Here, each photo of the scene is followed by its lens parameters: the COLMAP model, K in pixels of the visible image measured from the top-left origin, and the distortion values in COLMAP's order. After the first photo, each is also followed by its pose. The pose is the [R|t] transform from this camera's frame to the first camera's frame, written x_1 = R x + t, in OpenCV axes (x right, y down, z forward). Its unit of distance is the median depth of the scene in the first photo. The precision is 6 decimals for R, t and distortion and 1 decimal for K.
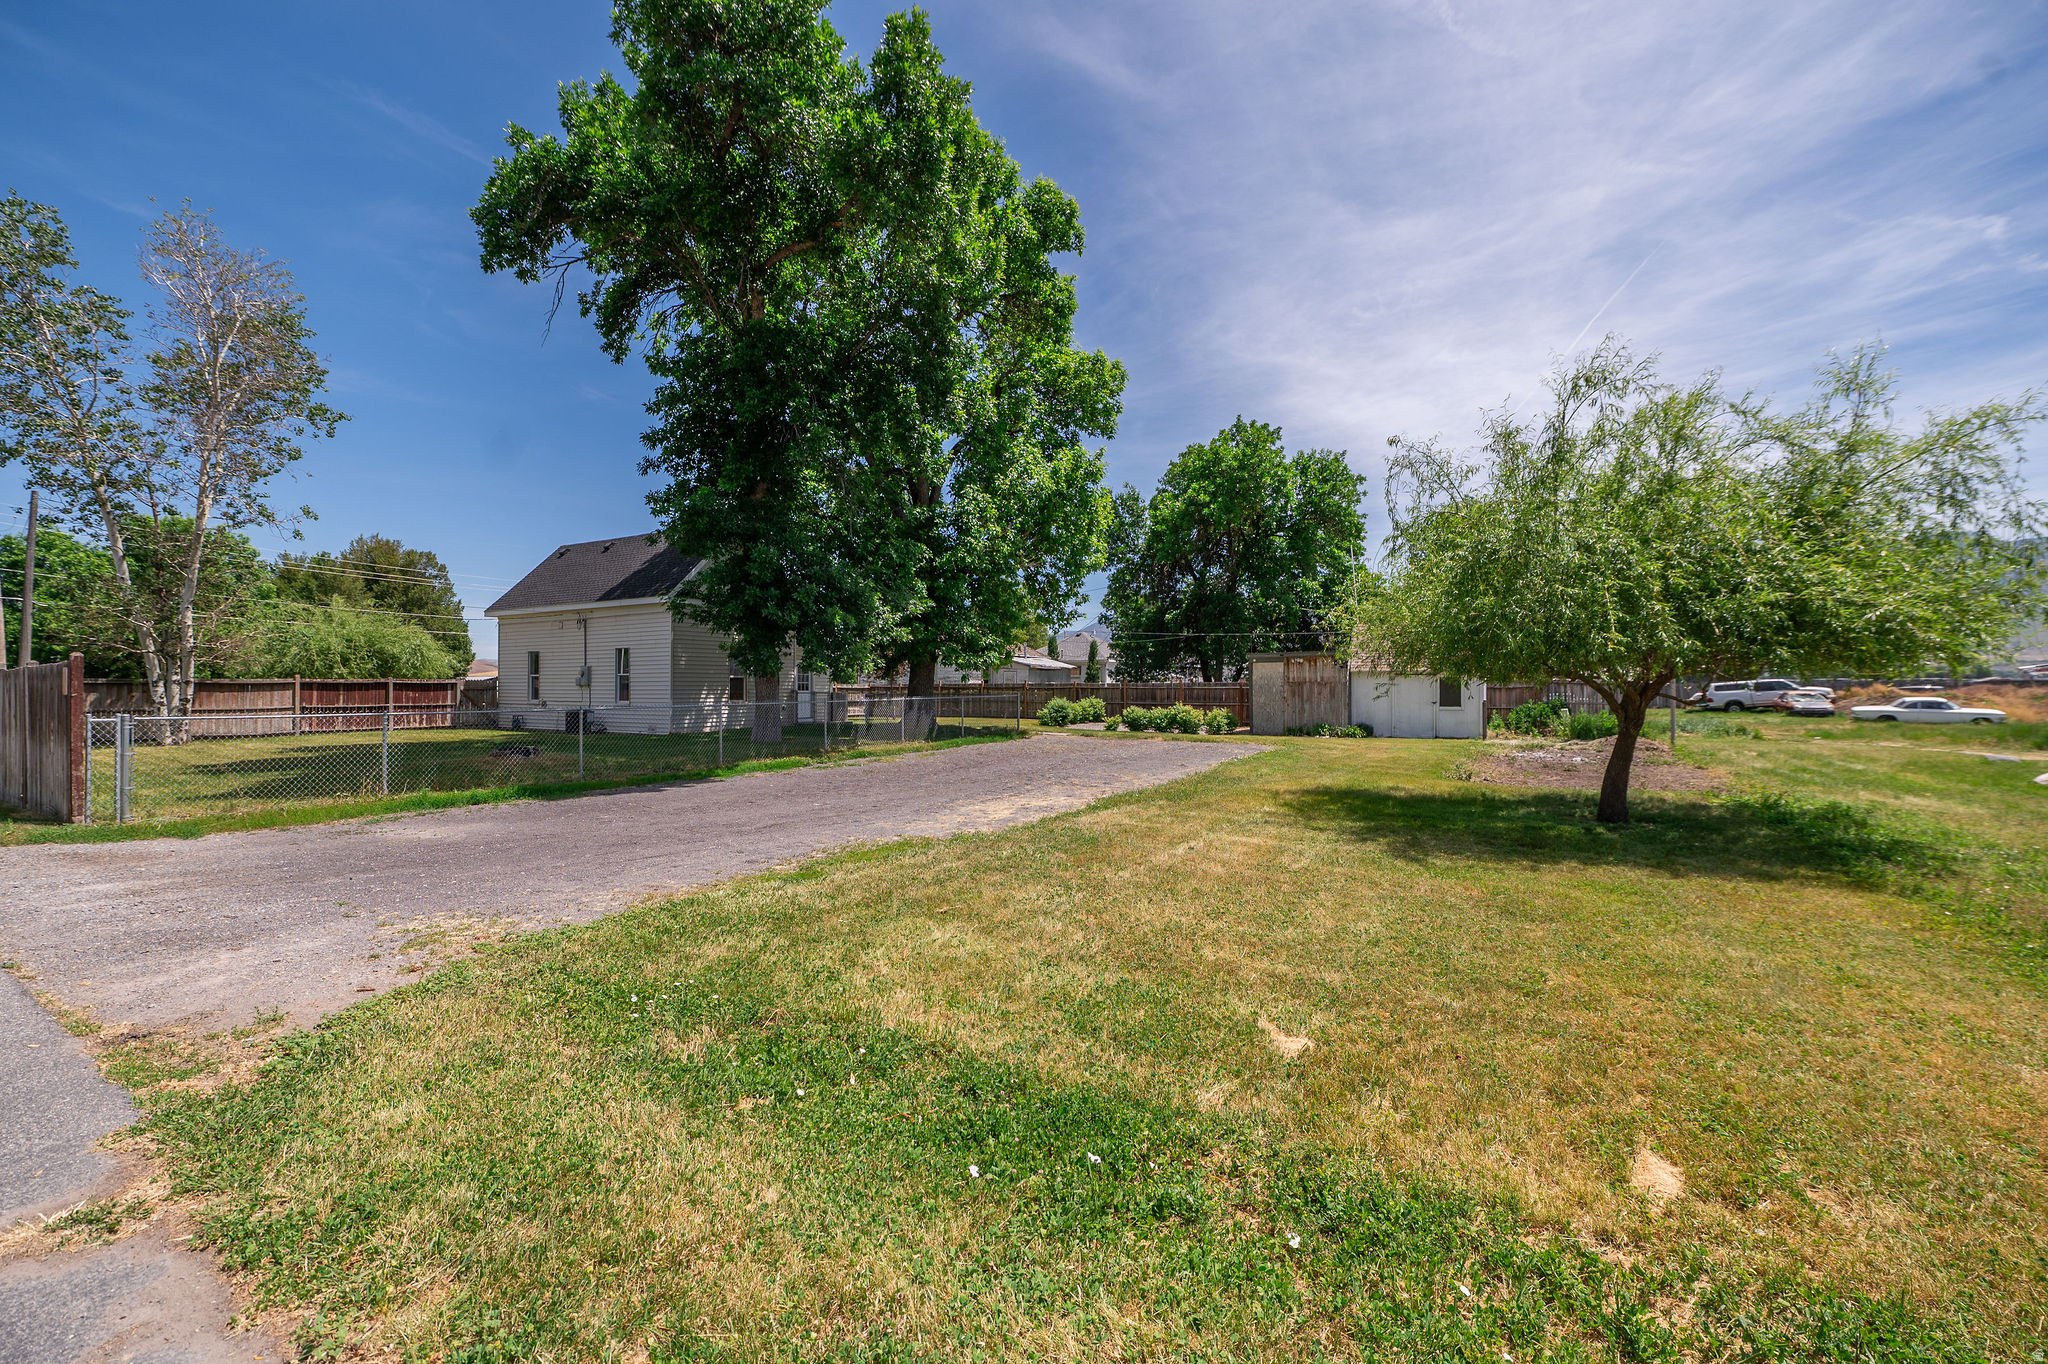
lens RADIAL K [[822.2, 0, 1029.6], [0, 822.2, 675.7], [0, 0, 1]] dist [-0.010471, -0.000287]
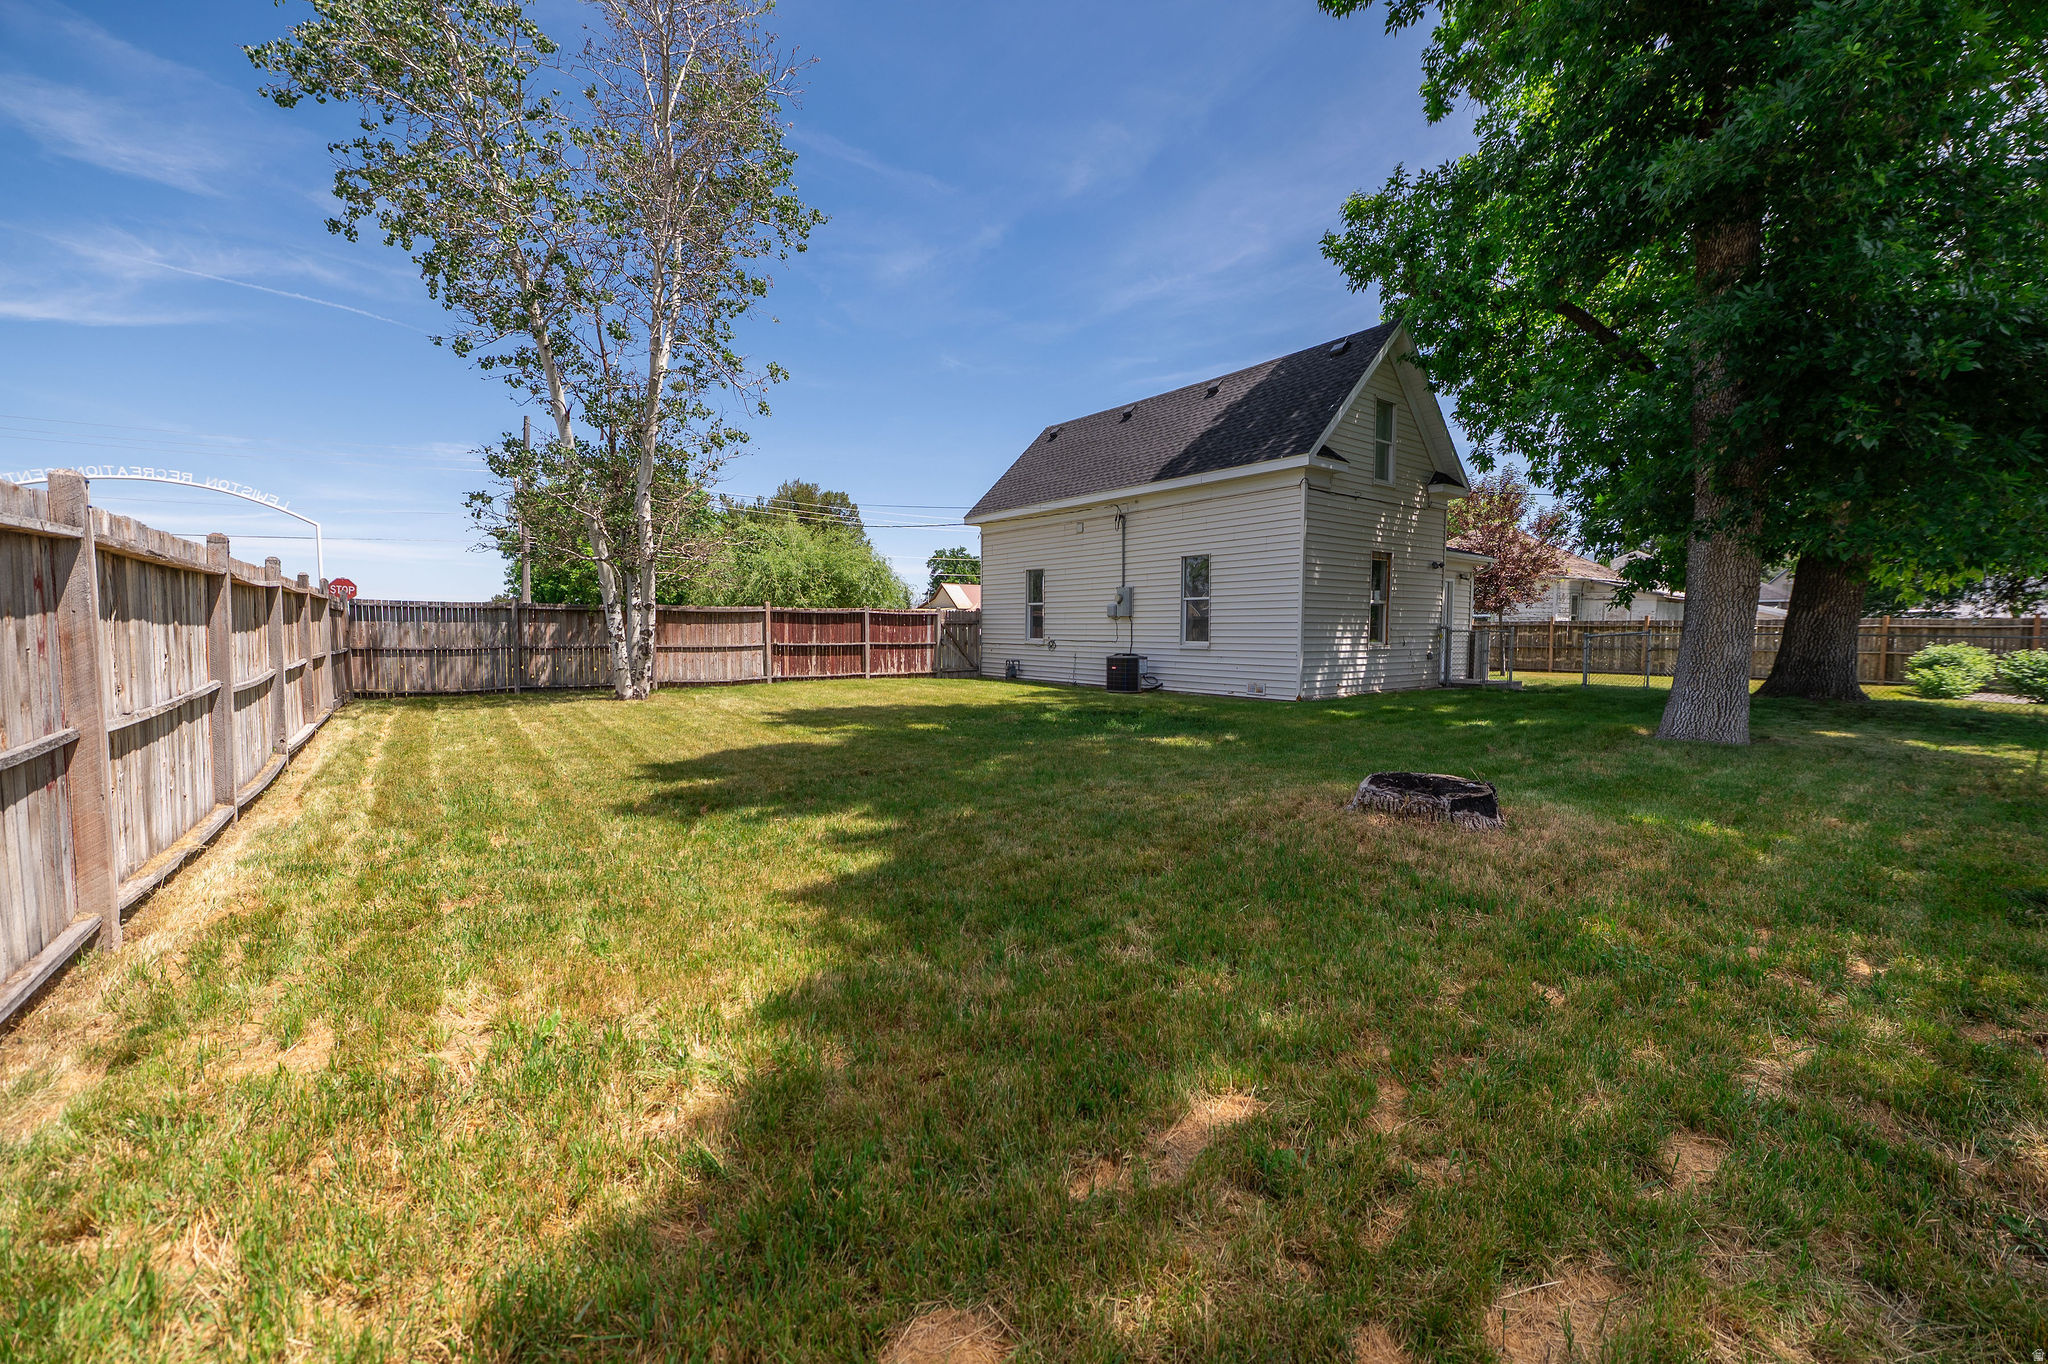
lens RADIAL K [[822.2, 0, 1029.6], [0, 822.2, 675.7], [0, 0, 1]] dist [-0.010471, -0.000287]
pose [[0.926708, 0.026449, -0.374851, -0.379122], [-0.000788, 0.997655, 0.068444, 0.014349], [0.375782, -0.063132, 0.924555, 0.378678]]
